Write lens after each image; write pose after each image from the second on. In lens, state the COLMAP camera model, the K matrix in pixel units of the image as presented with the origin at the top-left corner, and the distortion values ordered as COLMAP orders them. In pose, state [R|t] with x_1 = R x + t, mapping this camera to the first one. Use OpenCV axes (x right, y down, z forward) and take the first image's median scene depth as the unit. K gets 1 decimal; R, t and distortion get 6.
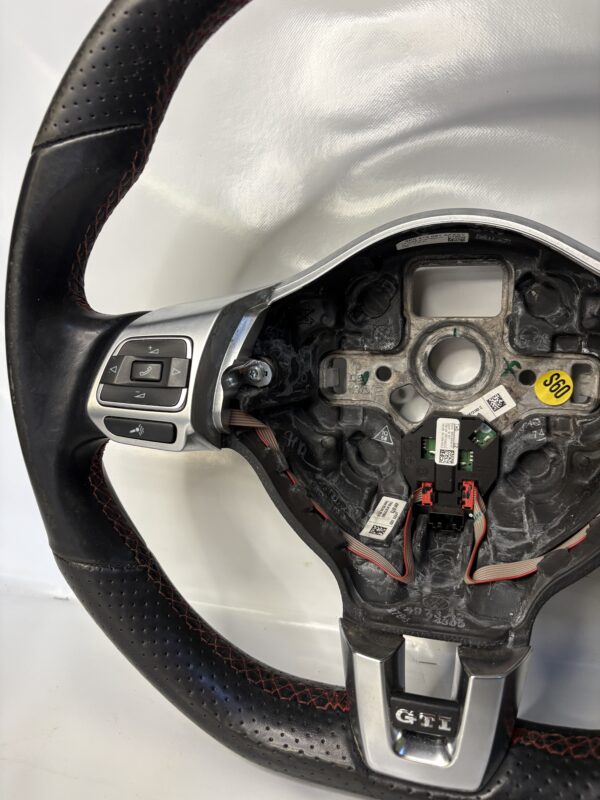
lens RADIAL K [[620.7, 0, 296.6], [0, 620.7, 397.3], [0, 0, 1]] dist [0.014663, -0.035620]
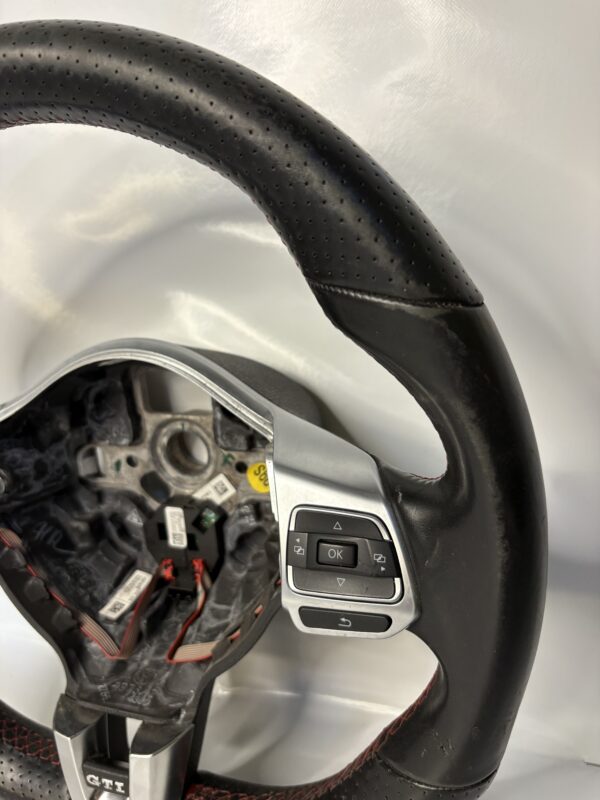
lens RADIAL K [[620.7, 0, 285.7], [0, 620.7, 406.9], [0, 0, 1]] dist [0.014663, -0.035620]
pose [[0.995773, -0.057270, -0.071807, 0.552280], [0.064548, 0.992531, 0.103514, -0.257032], [0.065342, -0.107711, 0.992033, -0.086105]]
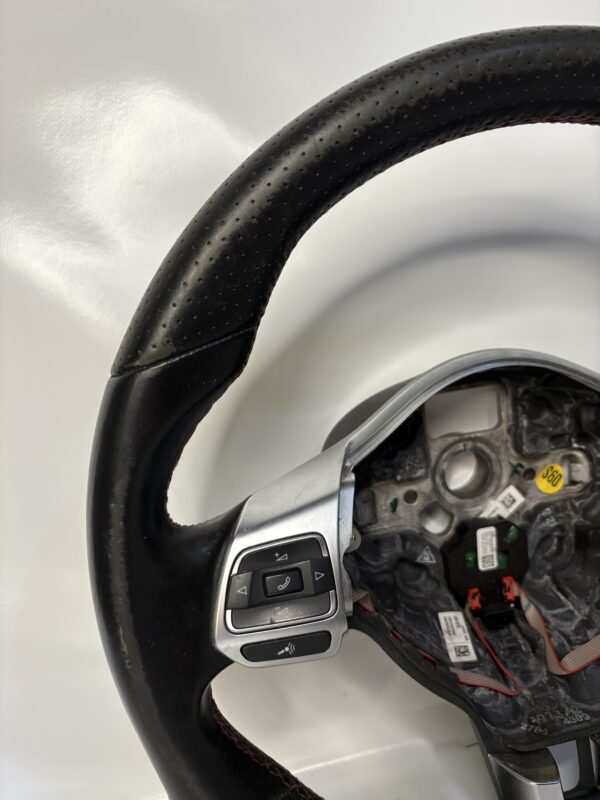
lens RADIAL K [[620.7, 0, 305.1], [0, 620.7, 406.6], [0, 0, 1]] dist [0.014663, -0.035620]
pose [[0.879896, -0.185123, 0.437620, -0.491805], [0.199926, 0.979732, 0.012469, -0.260499], [-0.431059, 0.076520, 0.899073, 0.135813]]
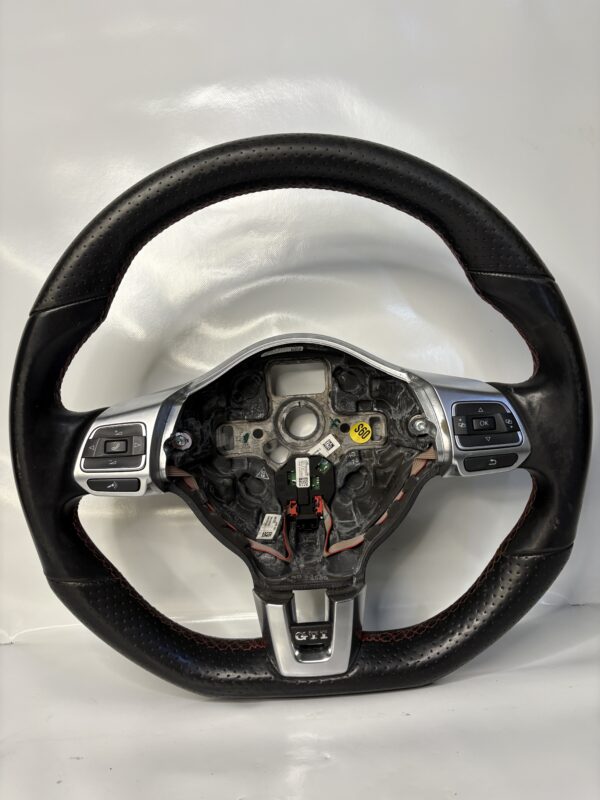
lens RADIAL K [[574.0, 0, 292.1], [0, 574.0, 397.6], [0, 0, 1]] dist [0.010527, -0.007153]
pose [[0.959076, -0.077261, 0.272405, -0.175969], [0.105289, 0.990379, -0.089801, 0.010410], [-0.262846, 0.114807, 0.957983, -0.441044]]
